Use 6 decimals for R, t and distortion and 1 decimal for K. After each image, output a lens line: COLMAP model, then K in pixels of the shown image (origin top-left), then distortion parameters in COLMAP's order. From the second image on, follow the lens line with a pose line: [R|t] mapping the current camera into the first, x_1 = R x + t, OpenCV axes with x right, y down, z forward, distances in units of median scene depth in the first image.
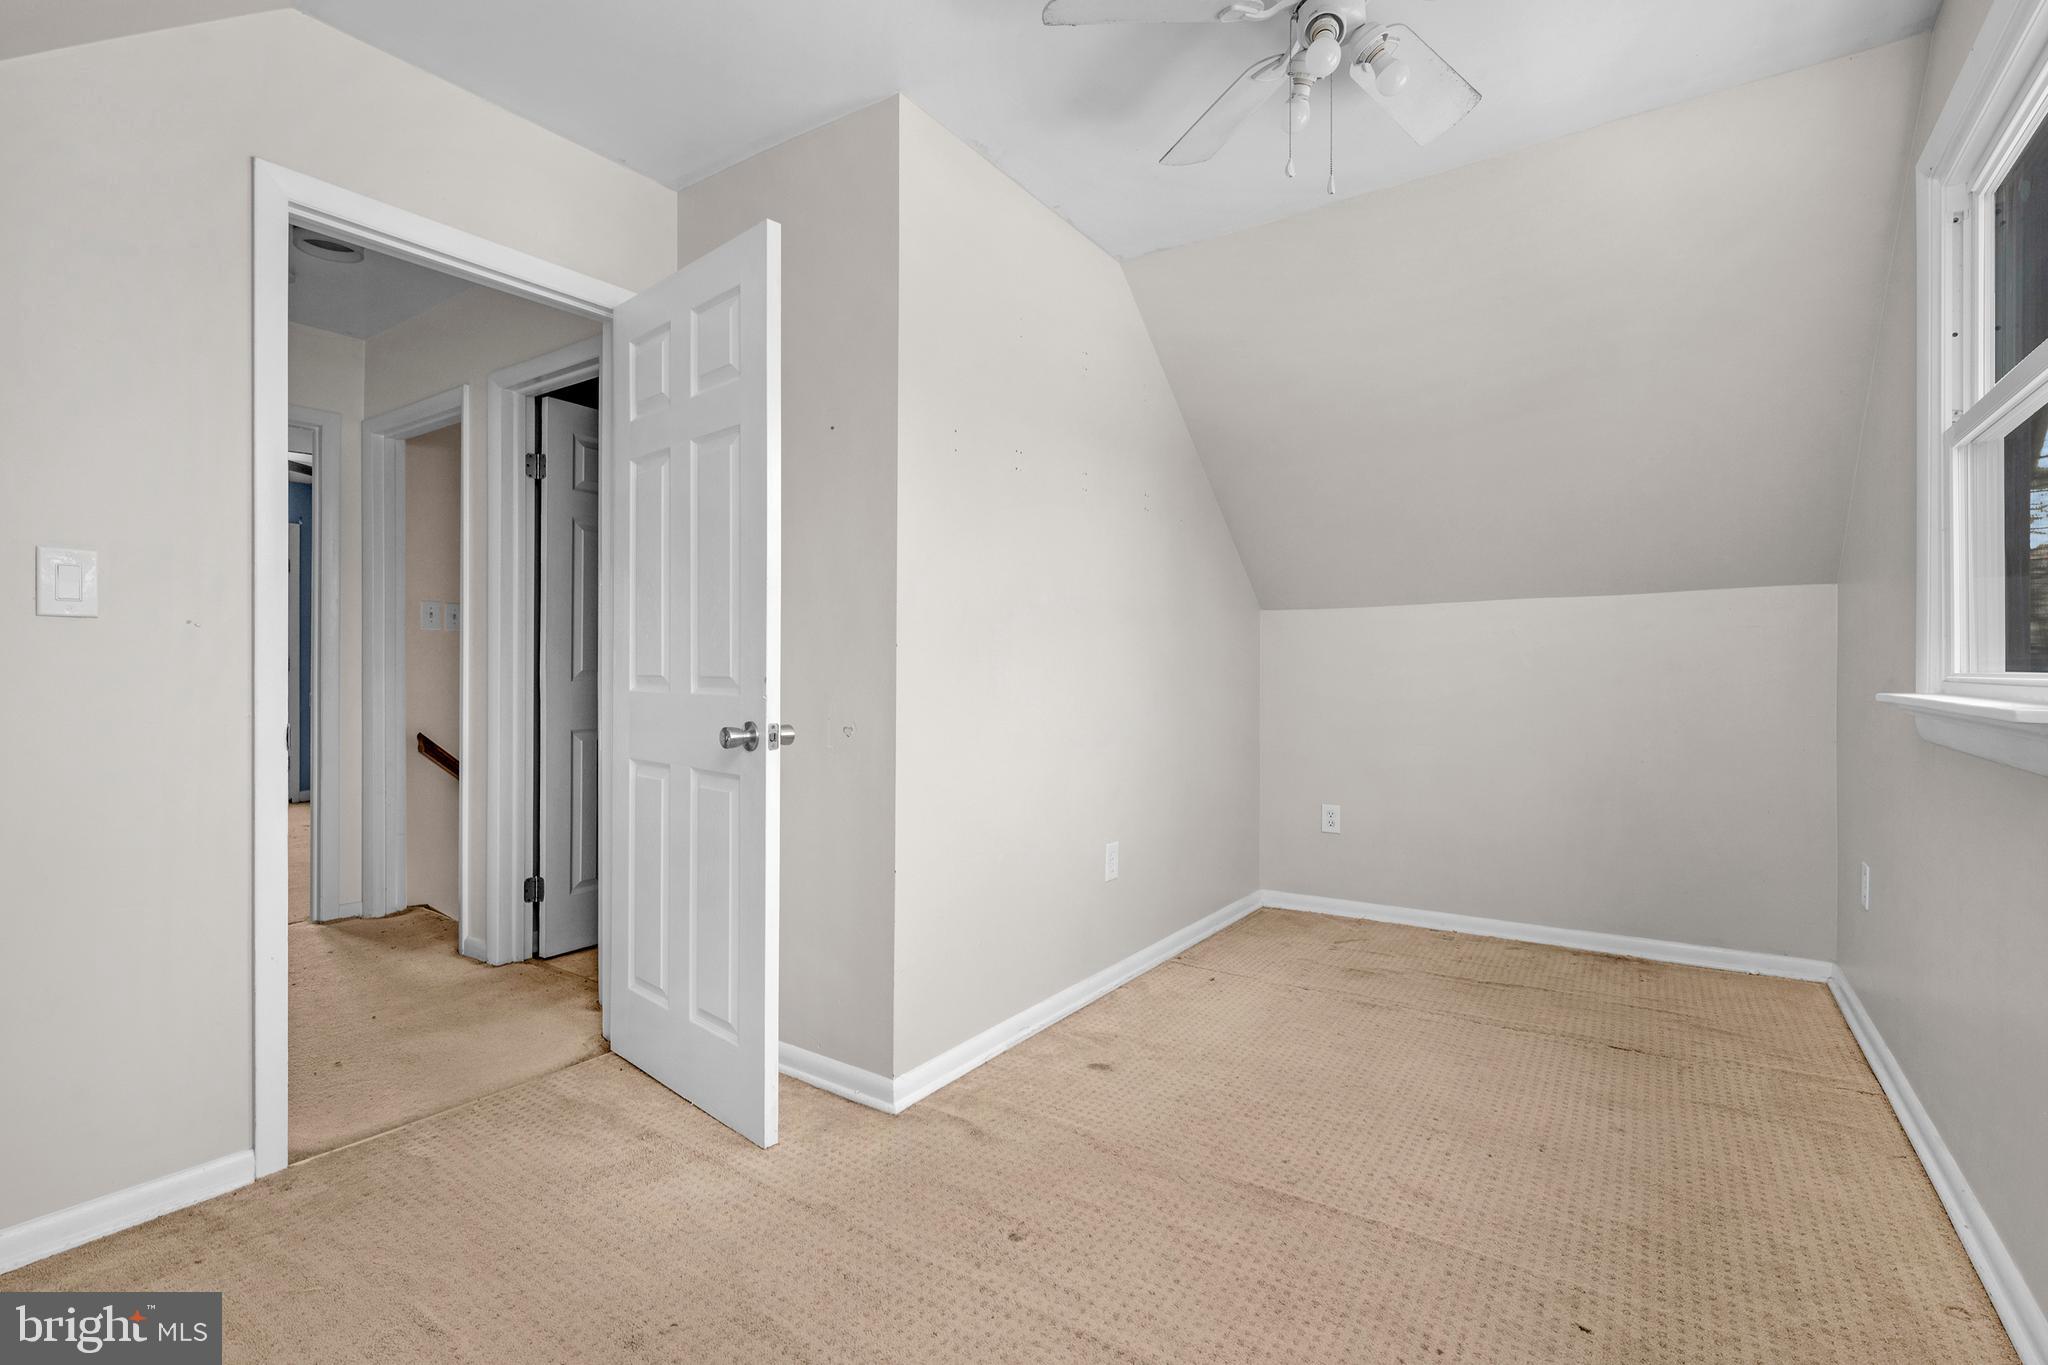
lens RADIAL K [[938.2, 0, 1031.0], [0, 938.2, 676.8], [0, 0, 1]] dist [-0.000257, 0.001331]
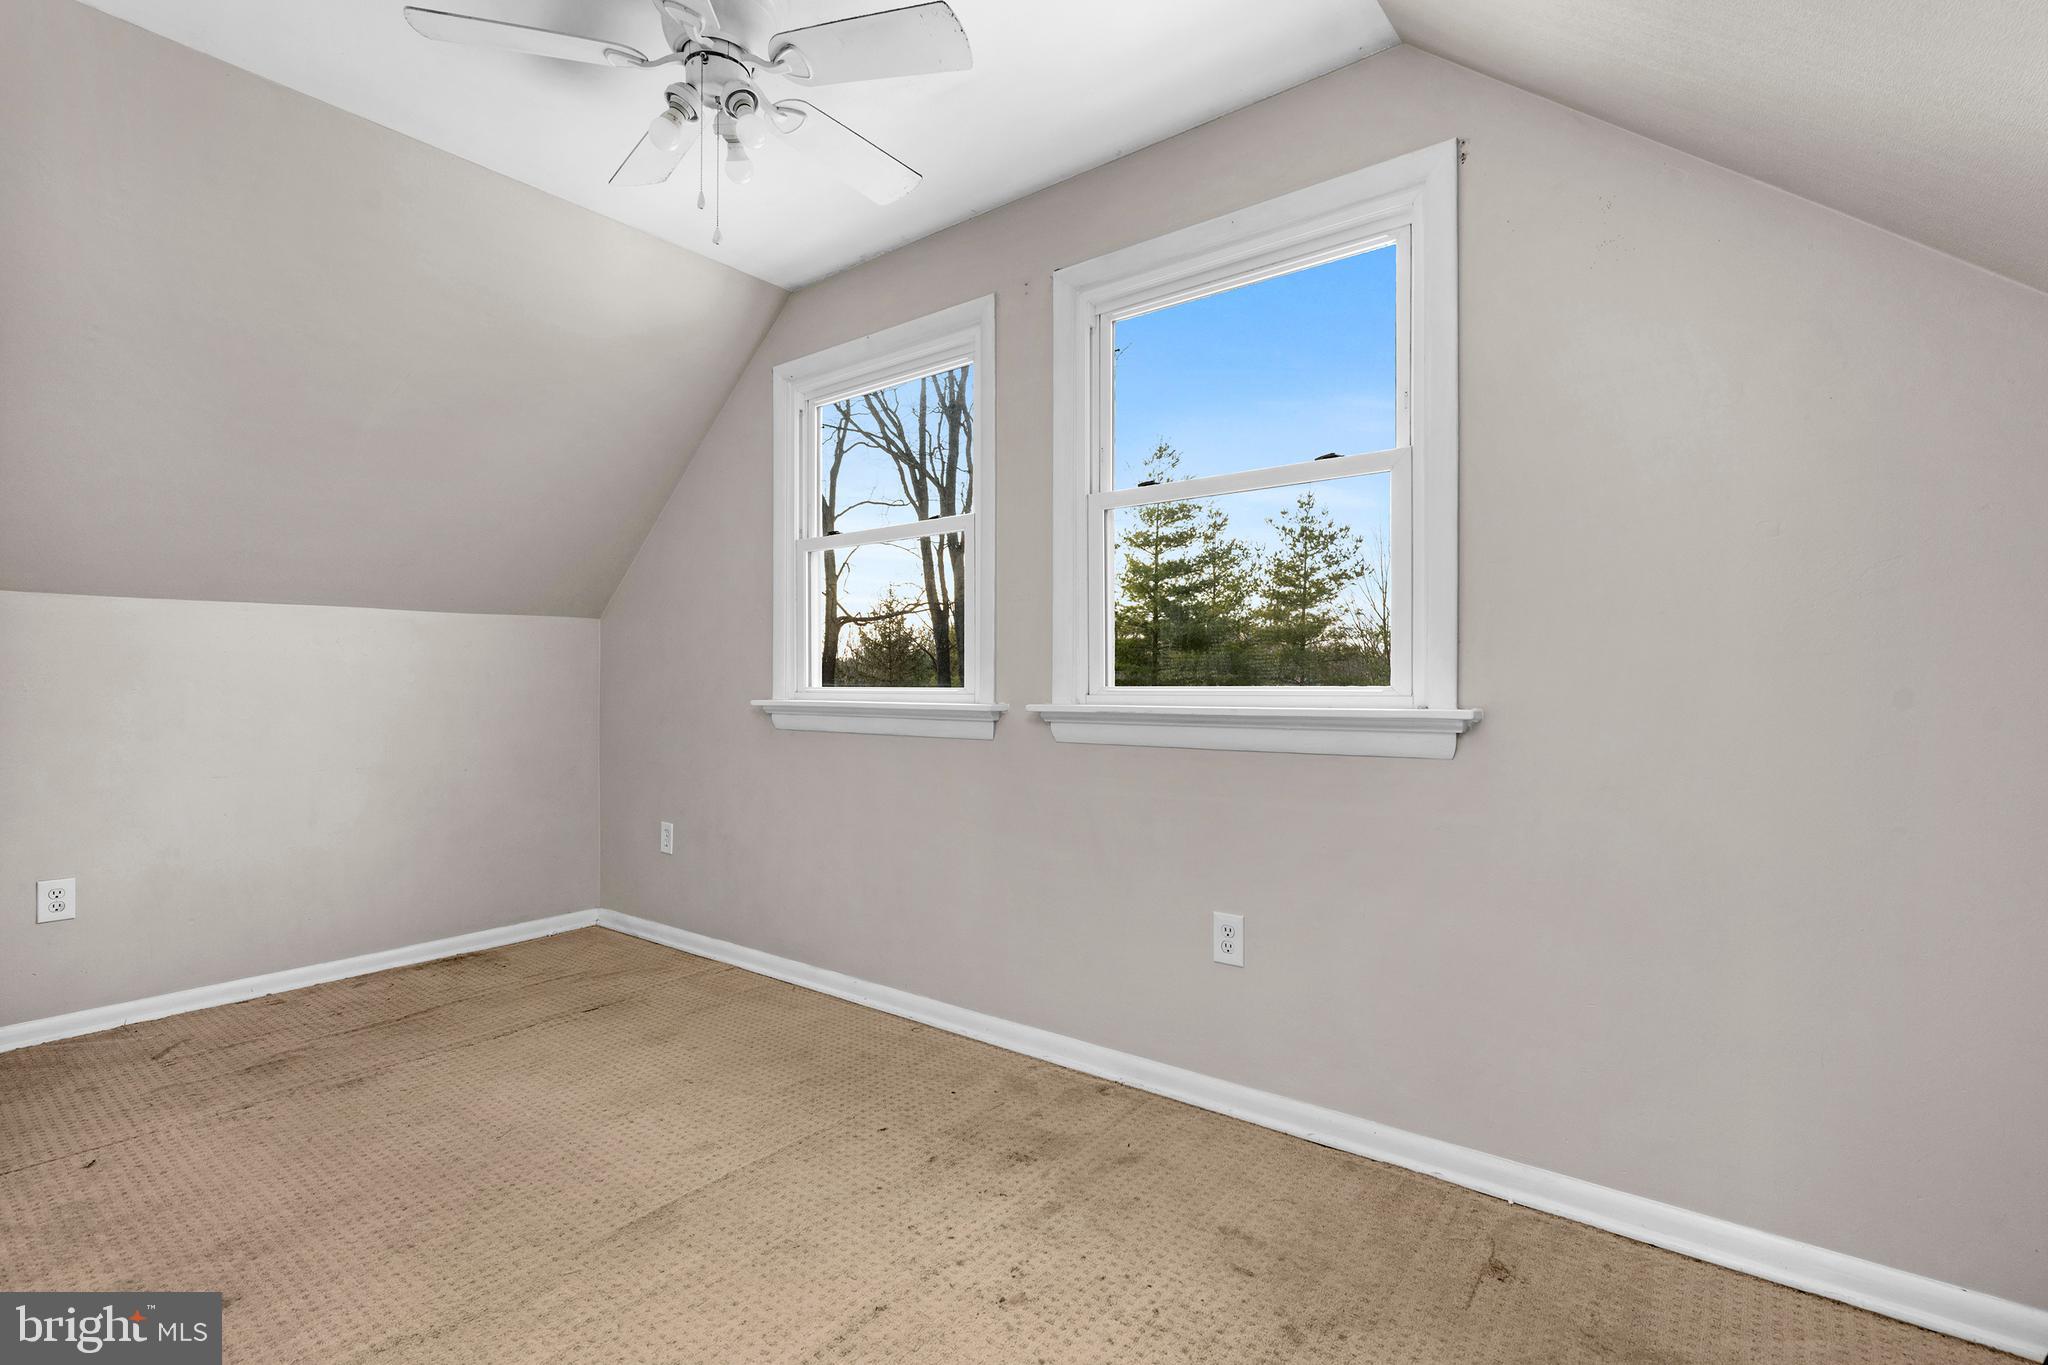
lens RADIAL K [[938.2, 0, 1030.2], [0, 938.2, 680.4], [0, 0, 1]] dist [-0.000257, 0.001331]
pose [[0.061977, 0.004030, 0.998069, -0.441940], [0.004548, 0.999980, -0.004320, -0.004370], [-0.998067, 0.004807, 0.061957, 0.337221]]
